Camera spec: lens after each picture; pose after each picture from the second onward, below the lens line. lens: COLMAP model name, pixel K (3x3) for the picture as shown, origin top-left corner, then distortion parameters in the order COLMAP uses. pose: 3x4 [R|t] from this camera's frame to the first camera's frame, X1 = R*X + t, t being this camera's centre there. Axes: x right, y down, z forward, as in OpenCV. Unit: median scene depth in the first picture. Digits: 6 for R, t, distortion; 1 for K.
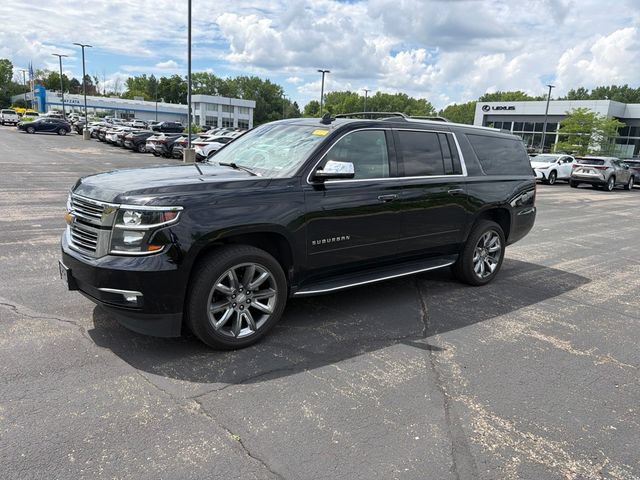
lens RADIAL K [[450.1, 0, 318.5], [0, 450.1, 240.9], [0, 0, 1]] dist [0.030361, -0.038111]
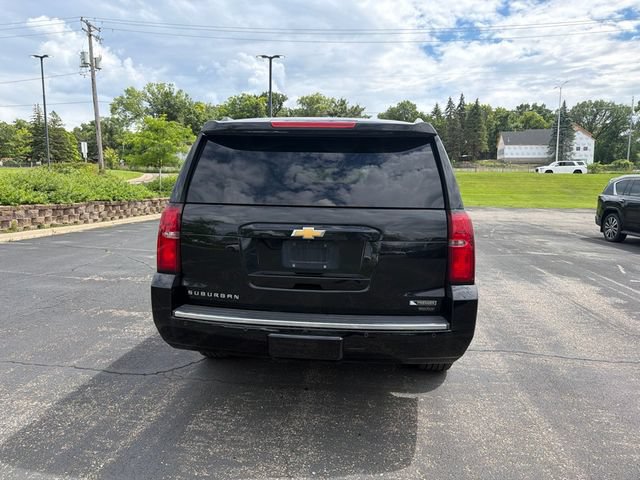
lens RADIAL K [[450.1, 0, 322.2], [0, 450.1, 234.8], [0, 0, 1]] dist [0.030361, -0.038111]
pose [[-0.687636, 0.011635, -0.725963, 0.821492], [-0.210210, 0.953858, 0.214400, -0.288376], [0.694960, 0.300034, -0.653461, 1.664577]]
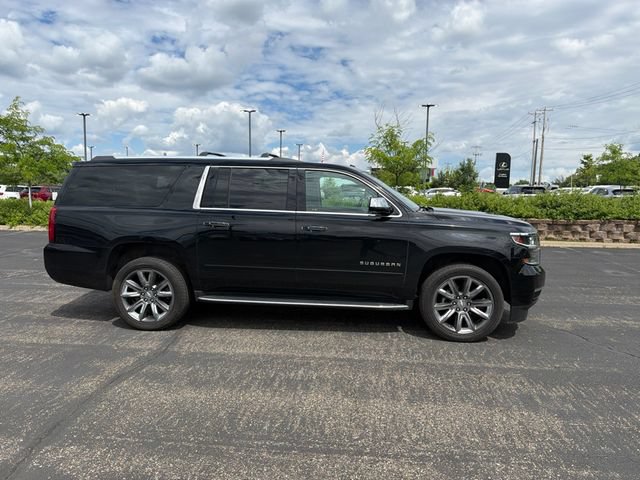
lens RADIAL K [[450.1, 0, 322.1], [0, 450.1, 240.7], [0, 0, 1]] dist [0.030361, -0.038111]
pose [[-0.724605, -0.135536, 0.675705, -0.738589], [0.096974, 0.950663, 0.294681, -0.400107], [-0.682307, 0.279053, -0.675711, 1.729453]]
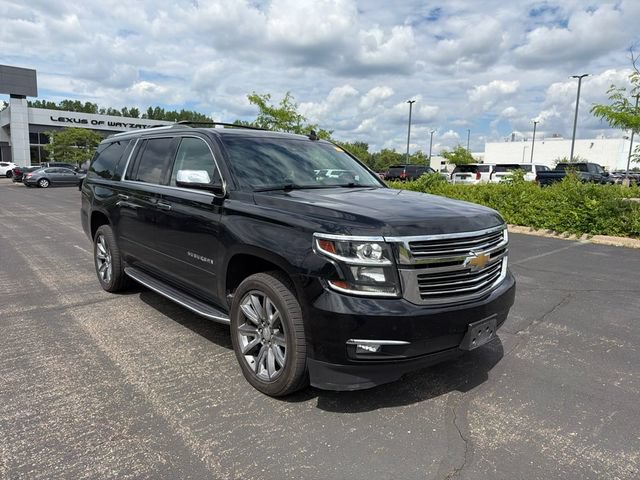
lens RADIAL K [[450.1, 0, 320.9], [0, 450.1, 246.0], [0, 0, 1]] dist [0.030361, -0.038111]
pose [[-0.057430, -0.219261, 0.973975, -0.901628], [0.194258, 0.954484, 0.226328, -0.216891], [-0.979268, 0.202200, -0.012223, 0.877016]]
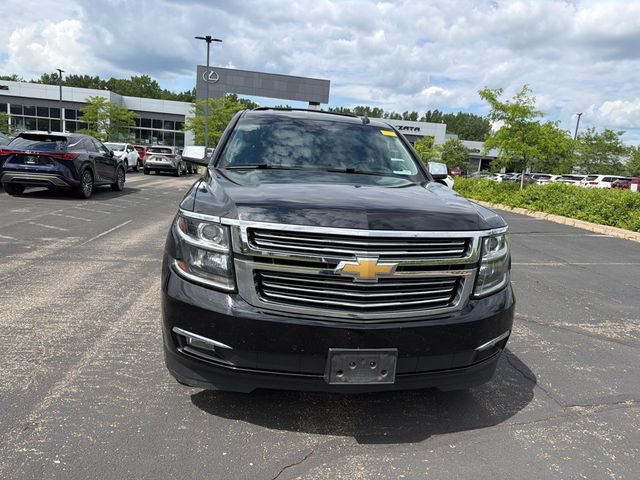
lens RADIAL K [[450.1, 0, 320.7], [0, 450.1, 235.1], [0, 0, 1]] dist [0.030361, -0.038111]
pose [[0.503115, -0.161194, 0.849054, -0.740039], [0.146076, 0.984177, 0.100288, -0.114208], [-0.851785, 0.073569, 0.518701, 0.503100]]
